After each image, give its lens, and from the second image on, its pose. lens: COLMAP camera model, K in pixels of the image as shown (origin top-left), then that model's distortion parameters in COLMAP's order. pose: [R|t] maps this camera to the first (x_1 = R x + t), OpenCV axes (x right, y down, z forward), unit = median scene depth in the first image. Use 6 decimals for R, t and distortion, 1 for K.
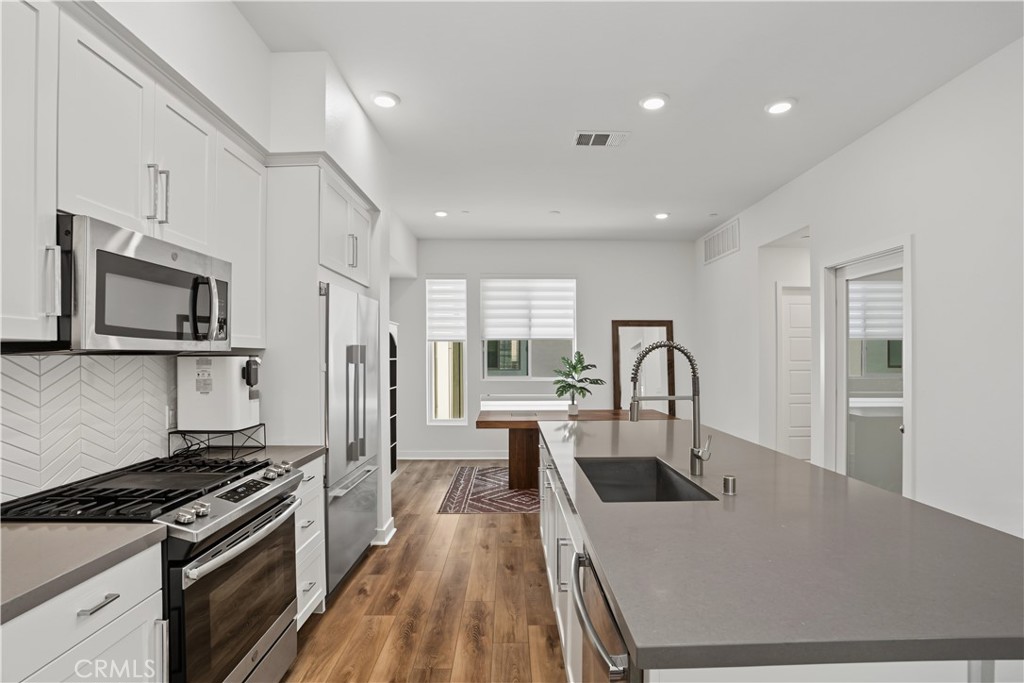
lens RADIAL K [[466.5, 0, 505.4], [0, 466.5, 356.3], [0, 0, 1]] dist [-0.036550, 0.000373]
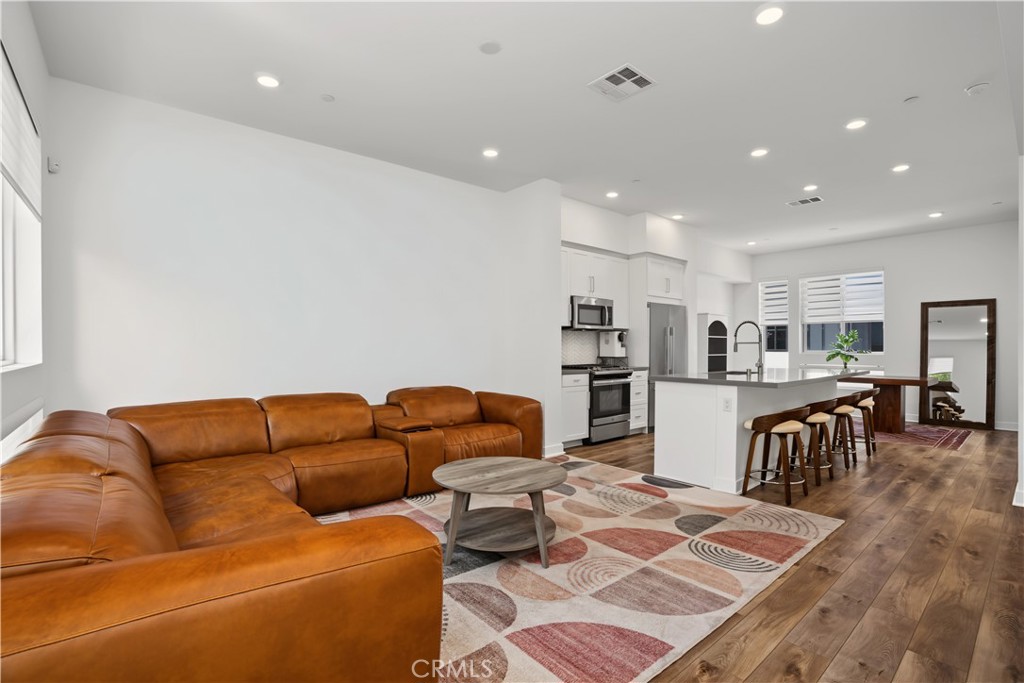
lens RADIAL K [[466.5, 0, 505.4], [0, 466.5, 356.3], [0, 0, 1]] dist [-0.036550, 0.000373]
pose [[0.625771, 0.019471, -0.779764, 1.295367], [-0.003689, 0.999751, 0.022003, 0.097515], [0.779998, -0.010892, 0.625687, -1.409494]]
